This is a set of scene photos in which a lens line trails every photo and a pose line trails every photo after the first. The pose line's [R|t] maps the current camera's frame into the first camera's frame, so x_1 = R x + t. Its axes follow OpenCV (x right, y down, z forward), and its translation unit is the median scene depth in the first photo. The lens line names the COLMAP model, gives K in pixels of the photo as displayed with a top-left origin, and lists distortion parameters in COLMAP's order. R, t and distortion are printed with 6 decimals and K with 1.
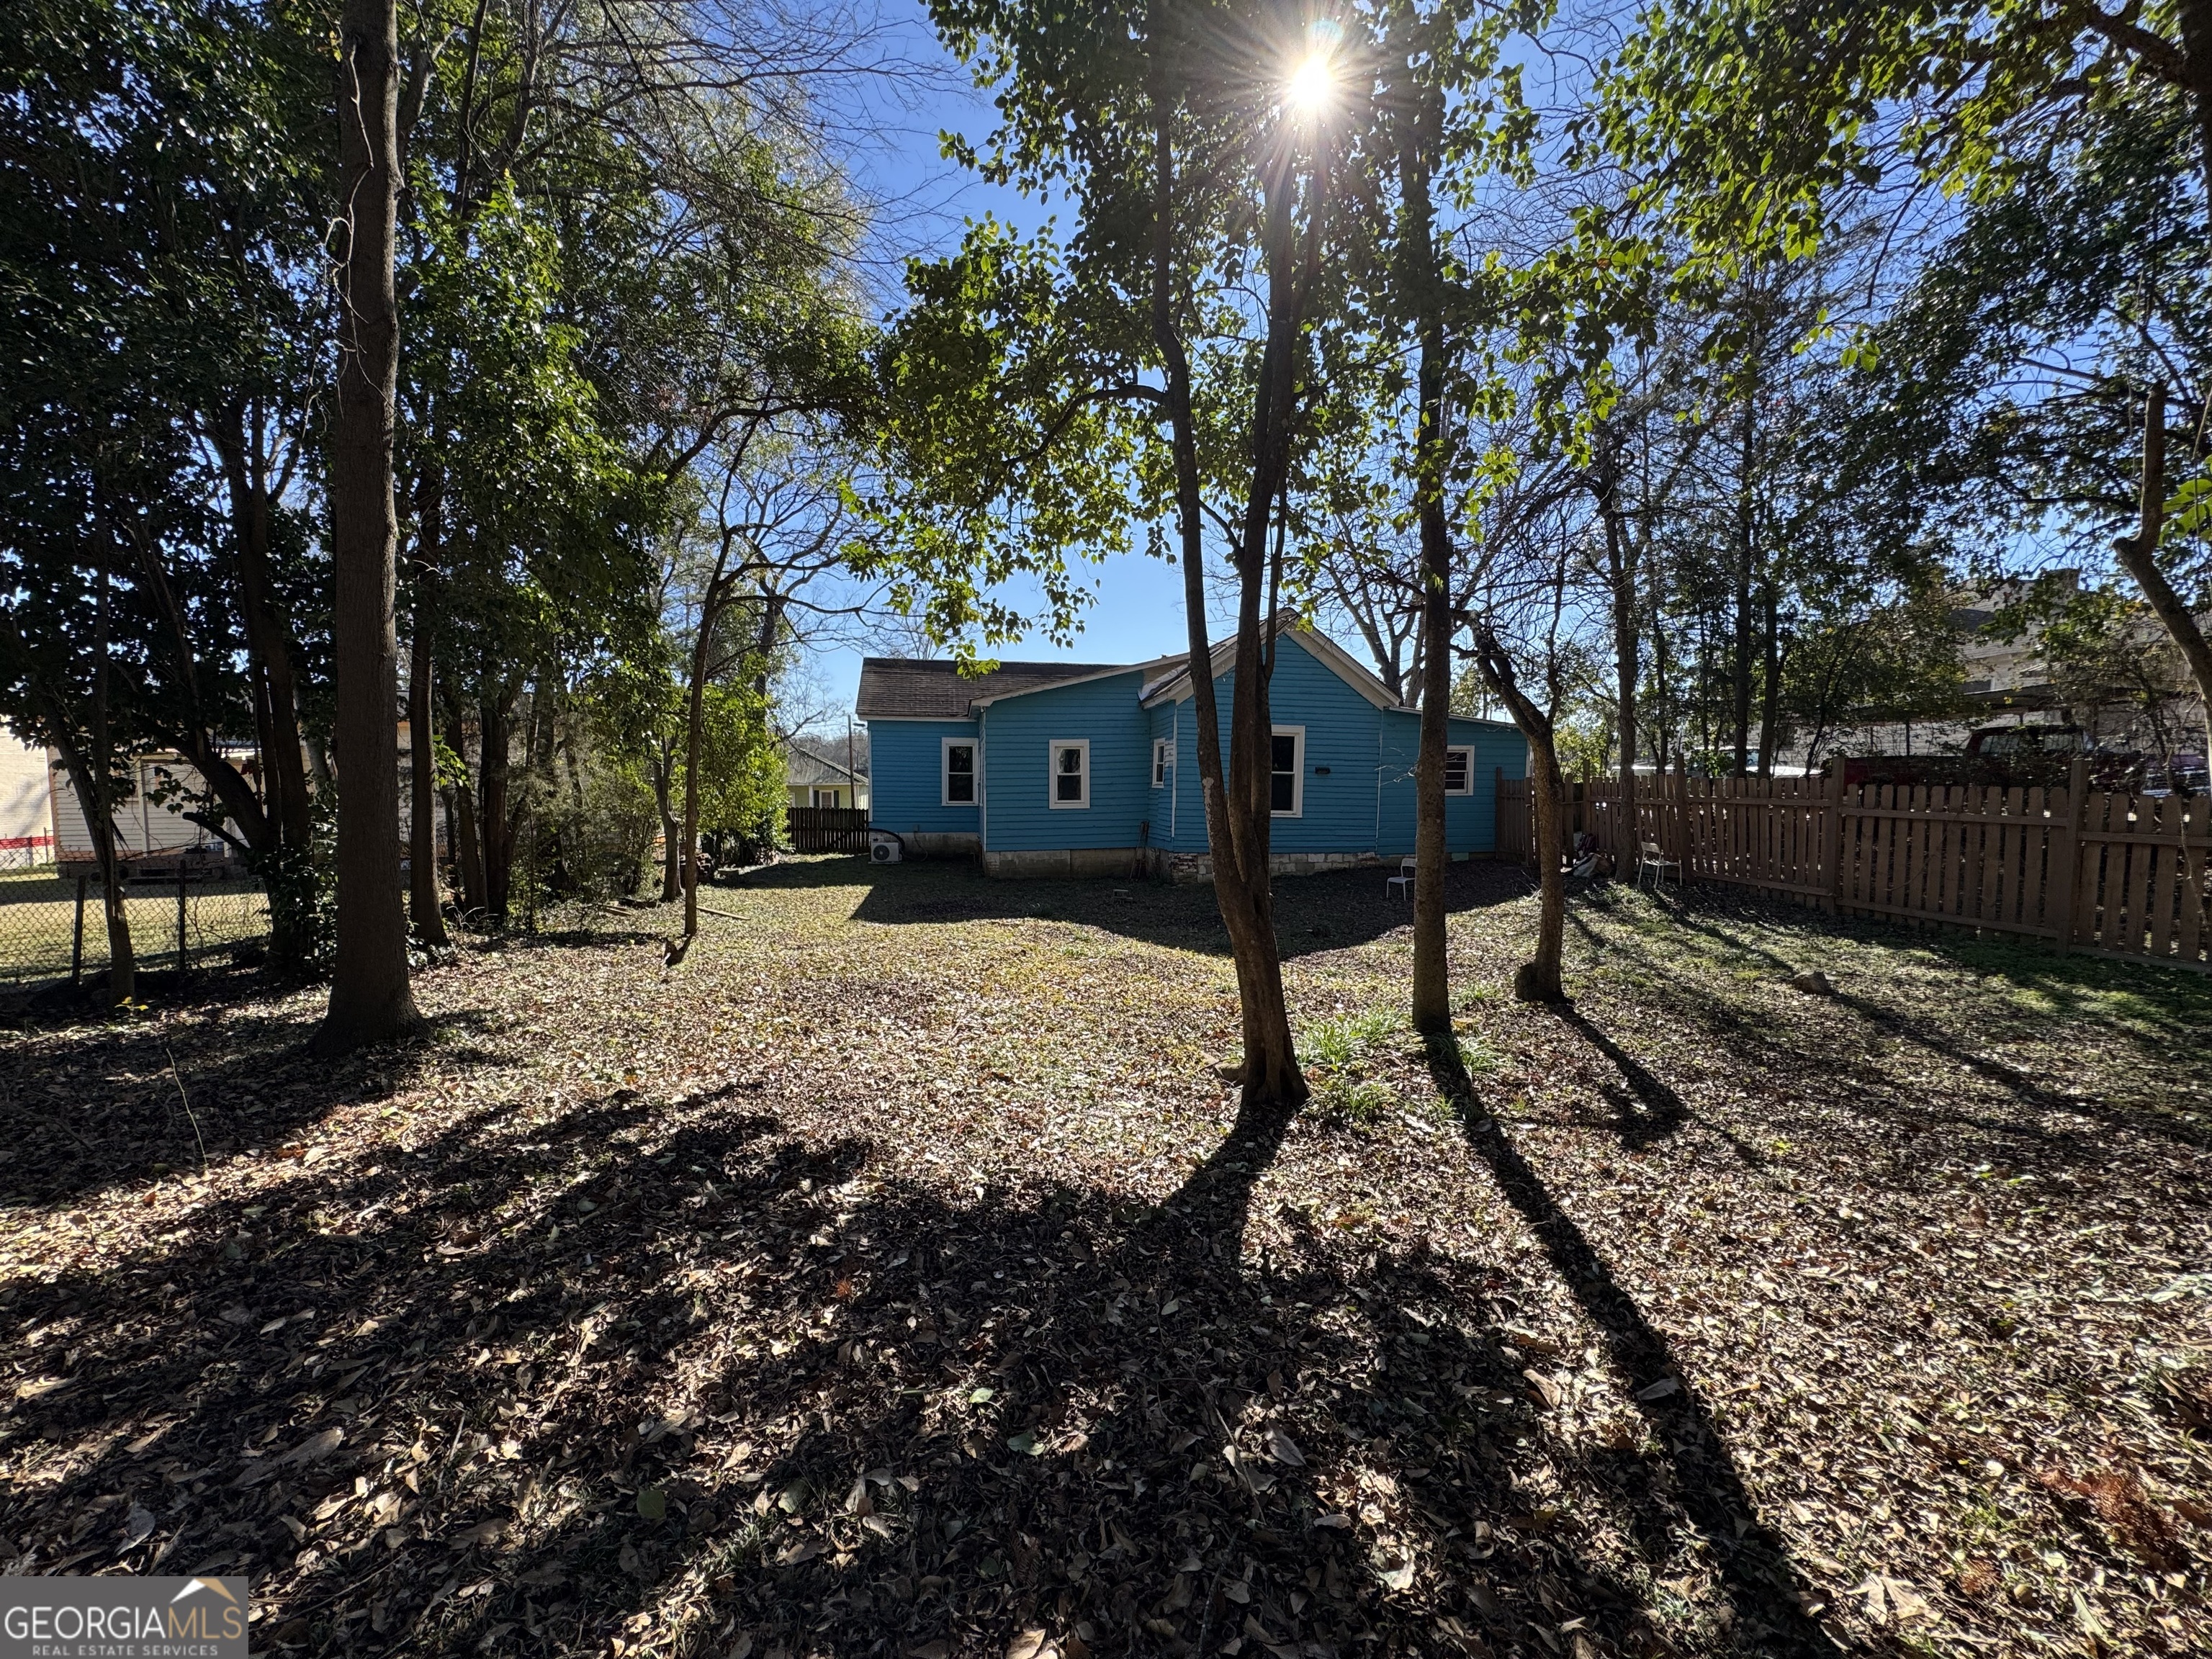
lens RADIAL K [[887.6, 0, 1103.0], [0, 887.6, 830.7], [0, 0, 1]] dist [-0.001100, -0.000357]
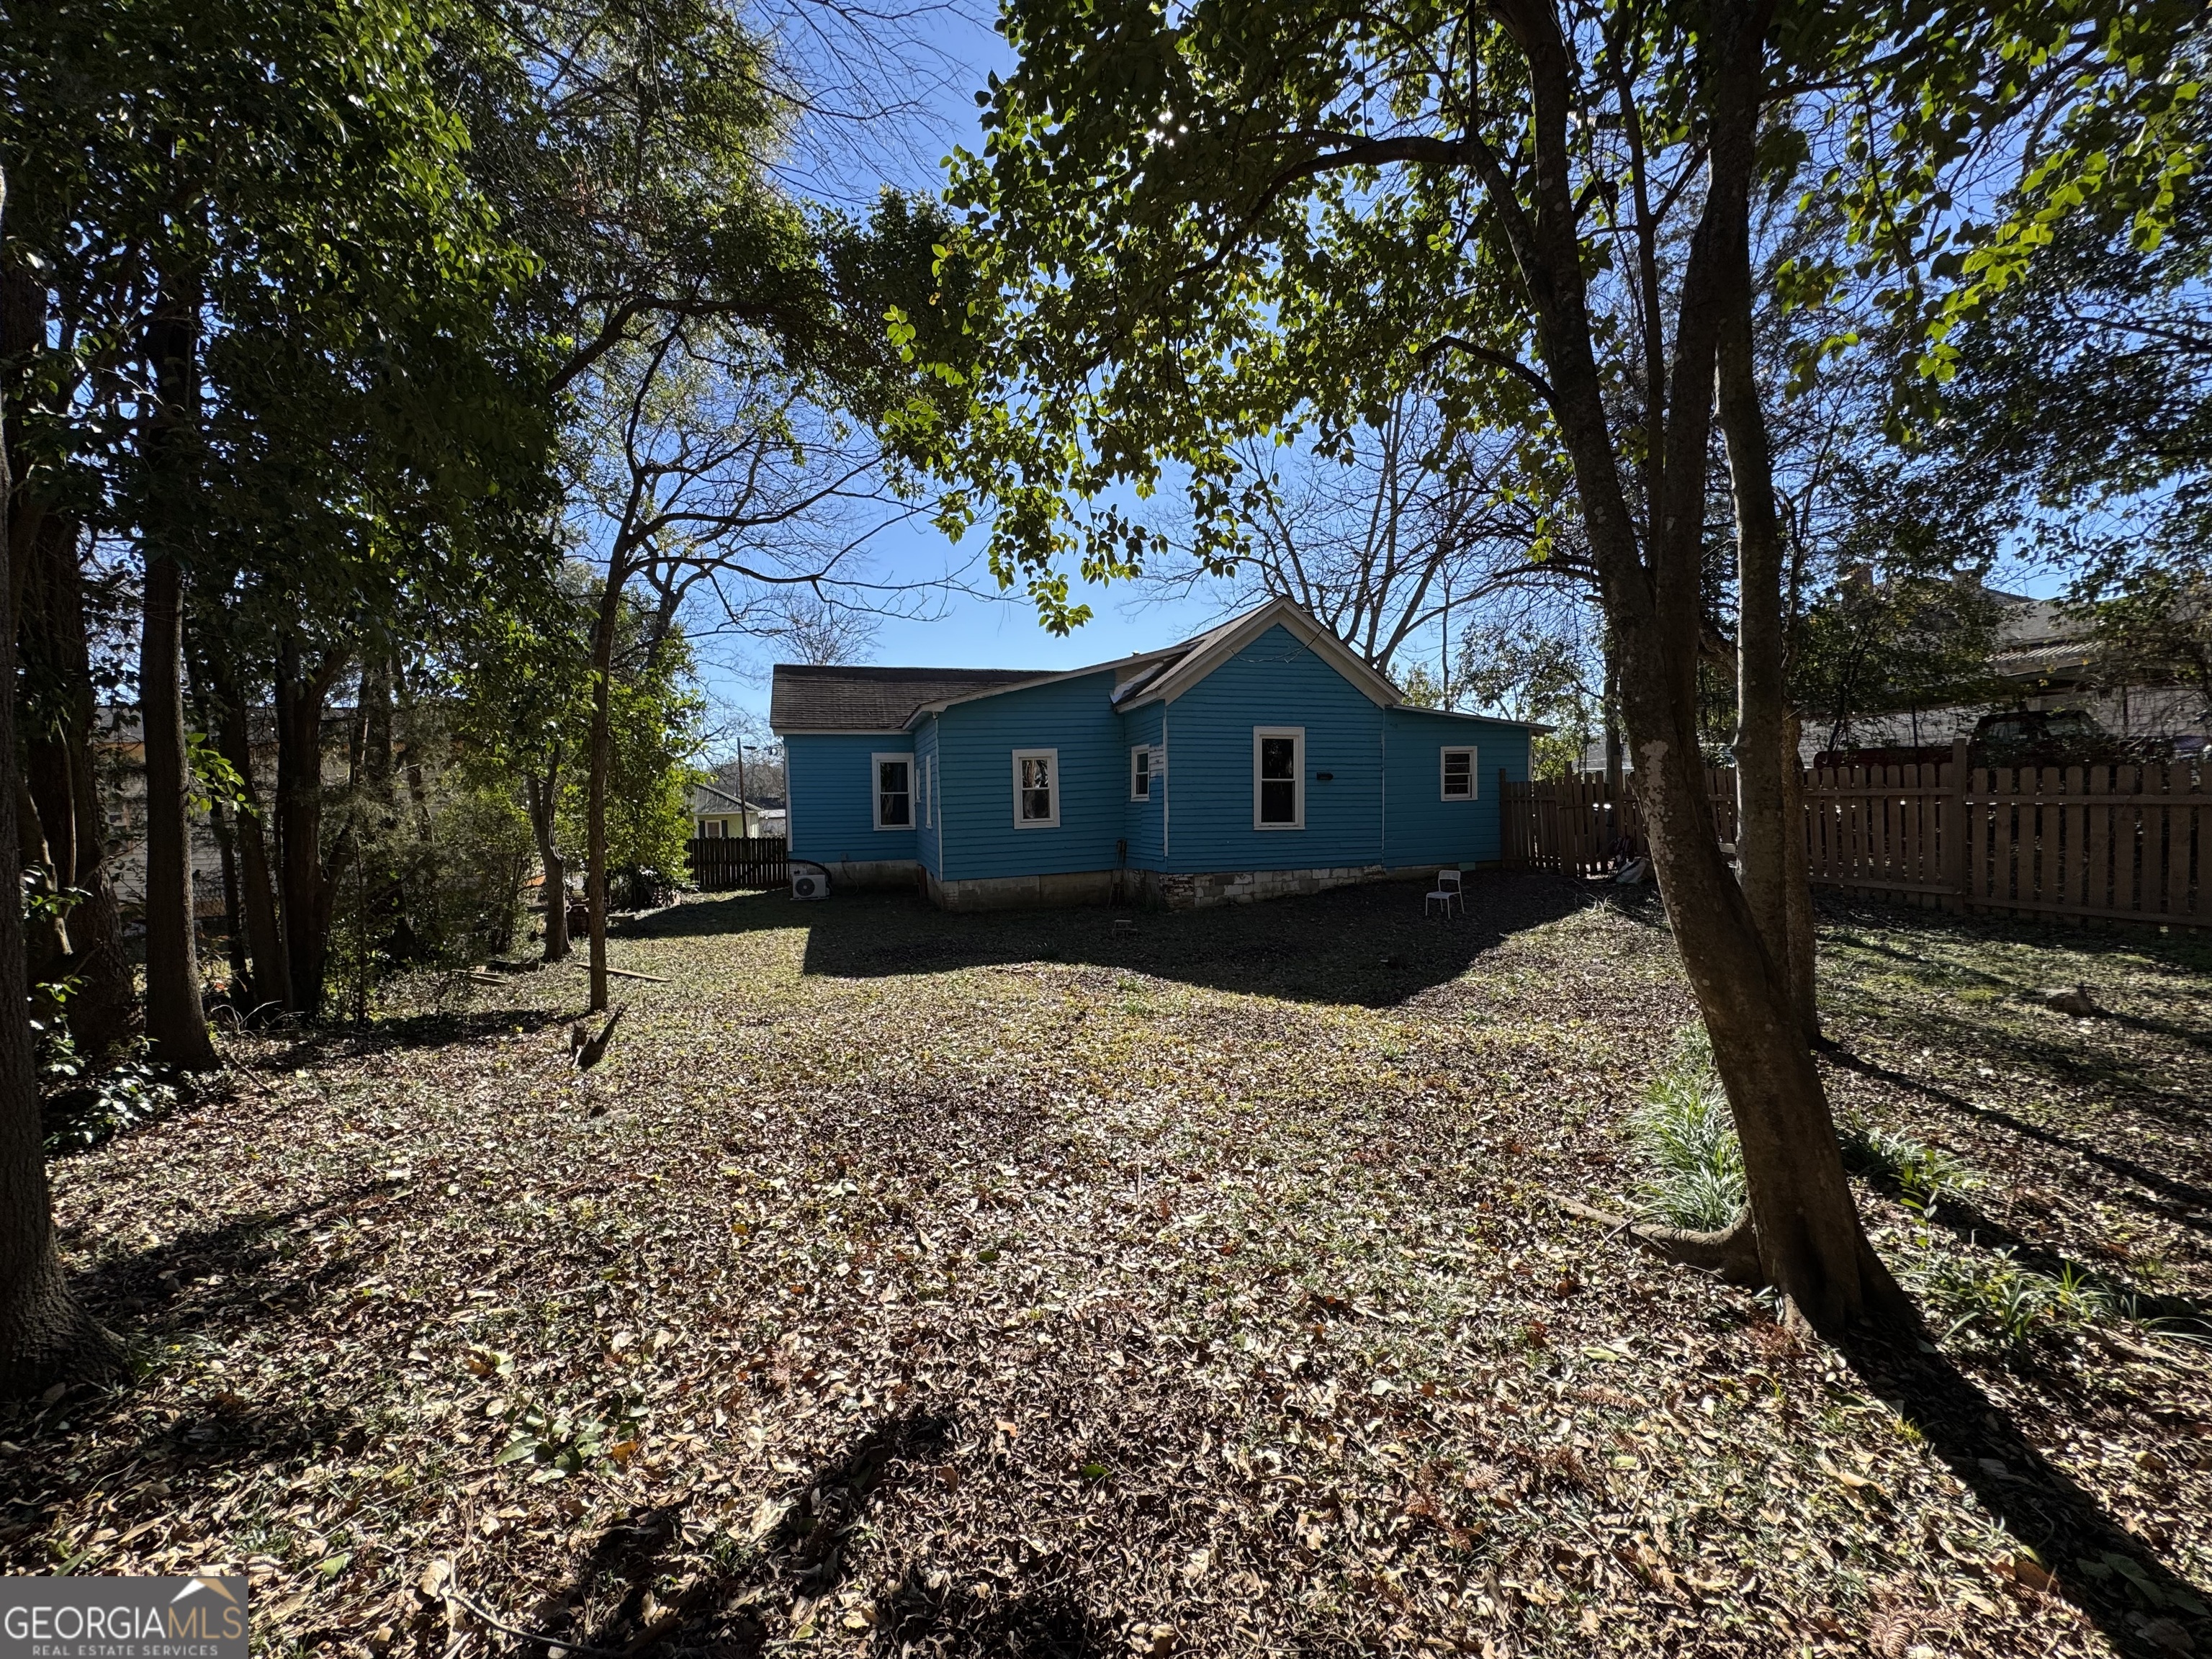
lens RADIAL K [[887.6, 0, 1109.3], [0, 887.6, 831.0], [0, 0, 1]] dist [-0.001100, -0.000357]
pose [[0.990965, -0.031946, 0.130262, -0.110346], [0.035026, 0.999157, -0.021426, -0.000928], [-0.129468, 0.025795, 0.991248, 0.170469]]
